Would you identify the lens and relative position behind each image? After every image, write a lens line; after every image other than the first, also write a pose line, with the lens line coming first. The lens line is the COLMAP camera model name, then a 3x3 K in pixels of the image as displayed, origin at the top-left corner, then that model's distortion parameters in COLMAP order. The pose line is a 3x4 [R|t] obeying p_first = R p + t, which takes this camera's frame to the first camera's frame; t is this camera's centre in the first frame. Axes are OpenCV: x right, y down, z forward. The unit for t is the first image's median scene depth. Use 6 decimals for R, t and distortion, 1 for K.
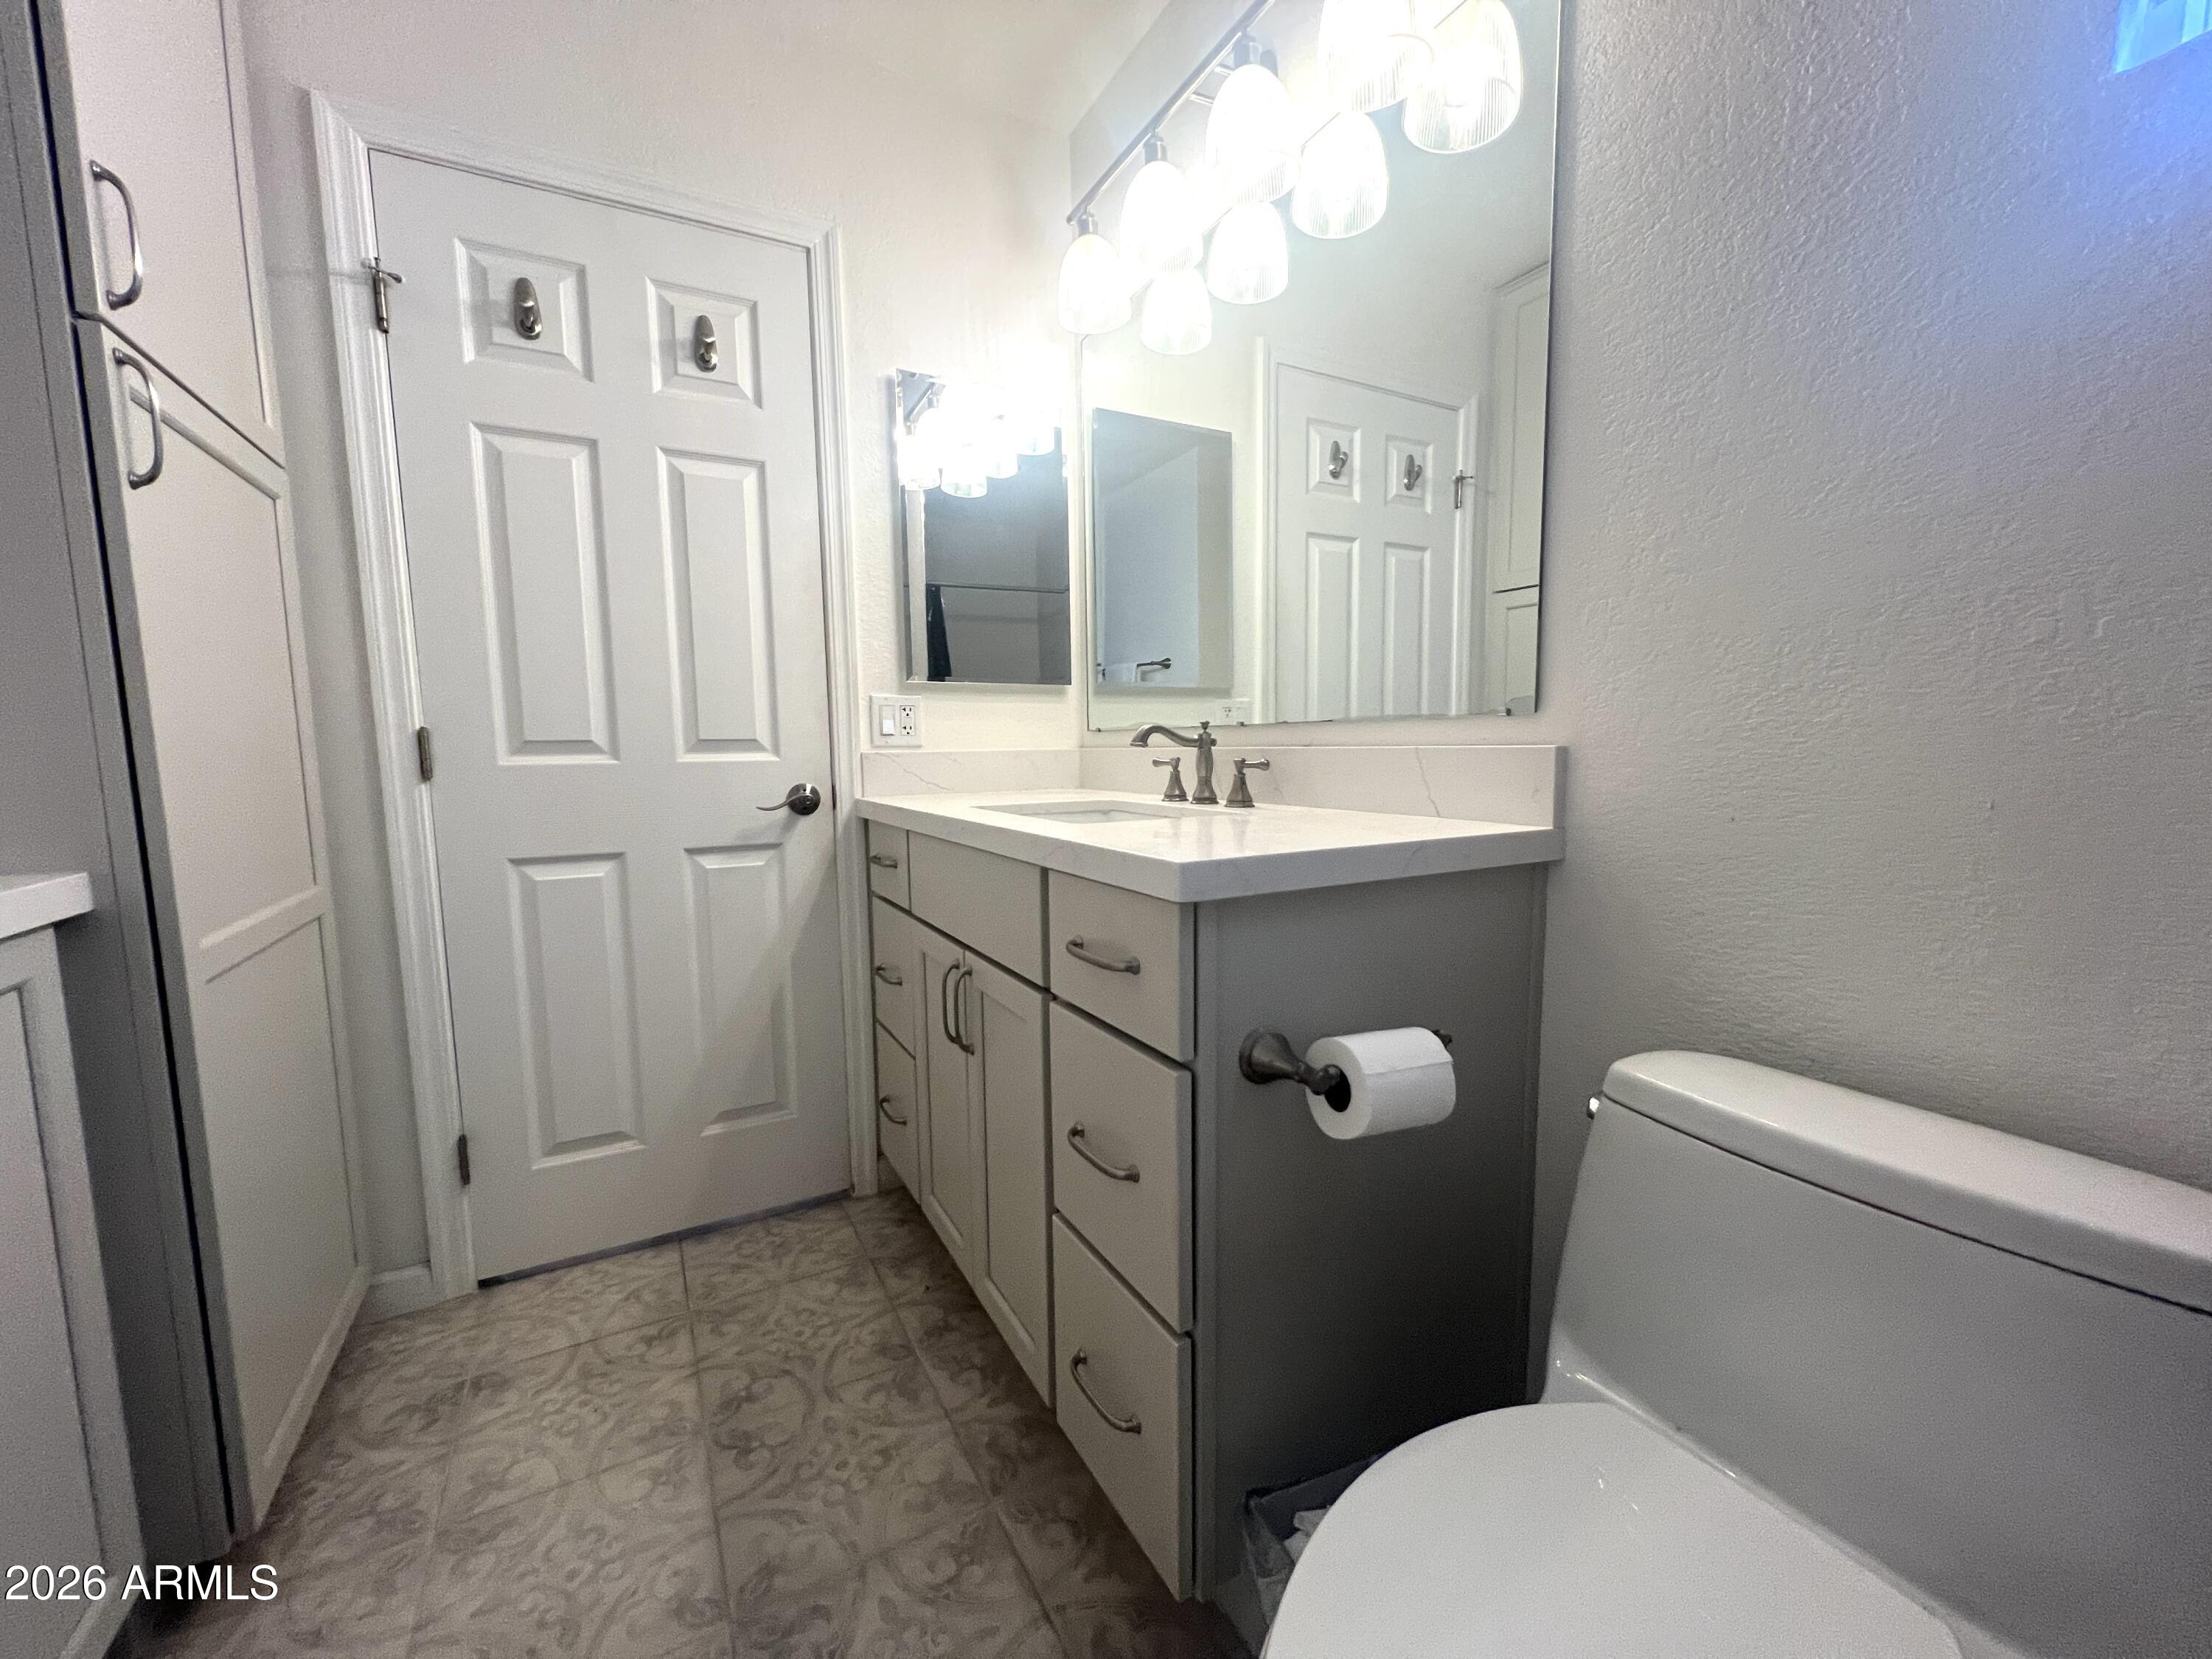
lens RADIAL K [[880.2, 0, 1106.0], [0, 880.2, 829.5], [0, 0, 1]] dist [-0.000999, -0.000633]
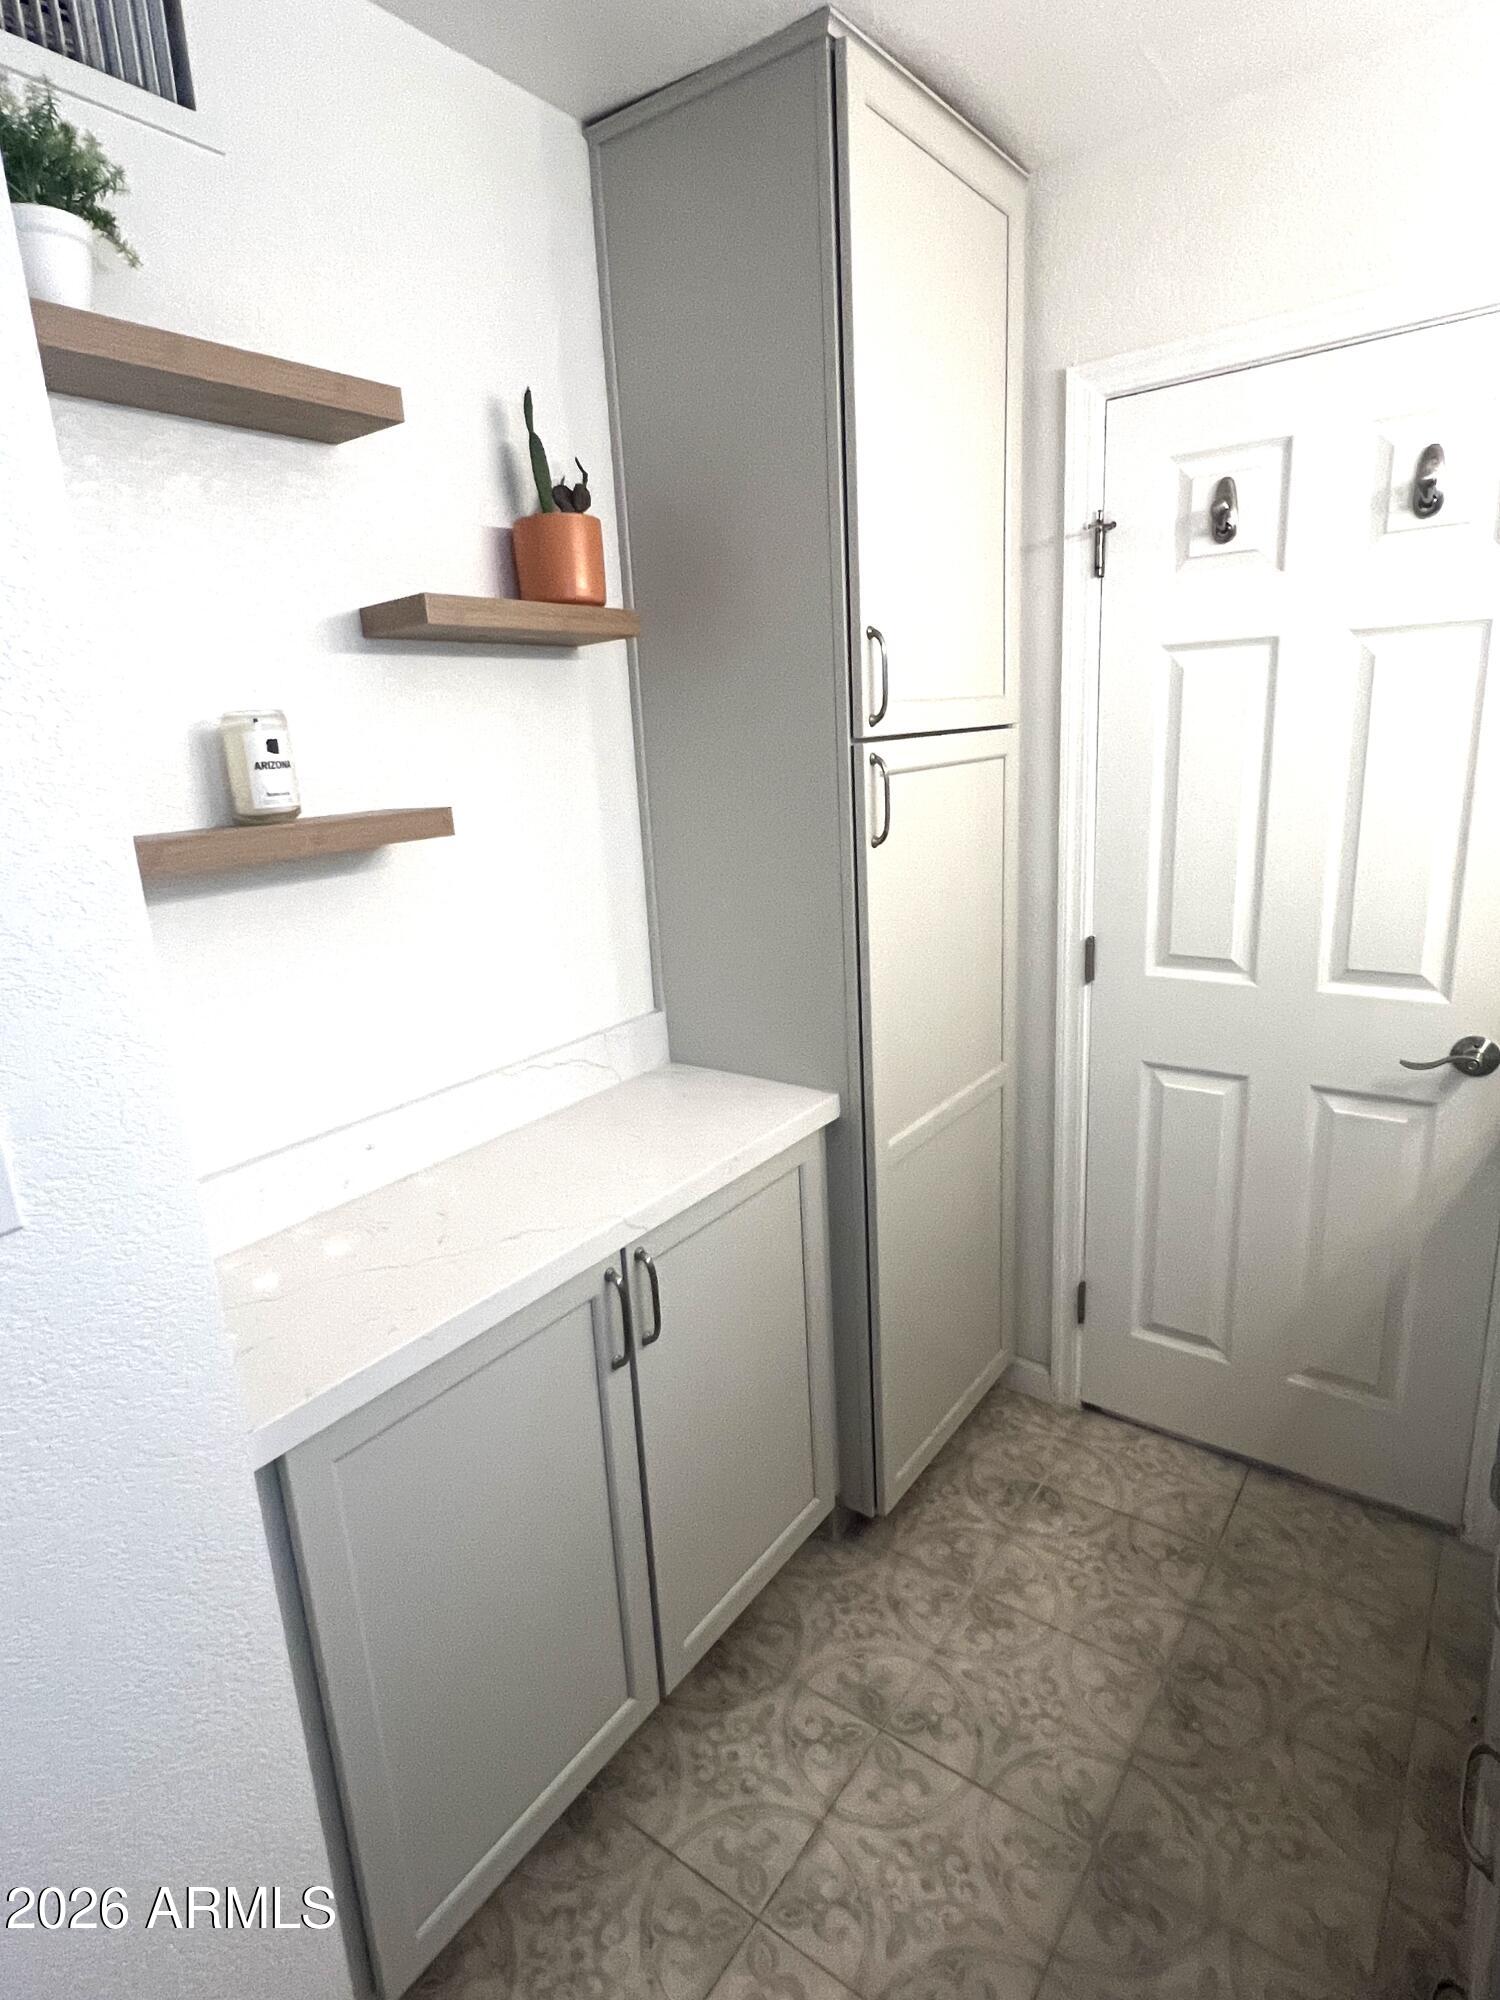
lens RADIAL K [[1086.6, 0, 750.0], [0, 1086.6, 1000.0], [0, 0, 1]] dist [0.015279, -0.002505]
pose [[0.424093, 0.220432, -0.878382, 0.277203], [-0.049587, 0.974122, 0.220516, -0.334109], [0.904260, -0.049963, 0.424049, 0.025444]]
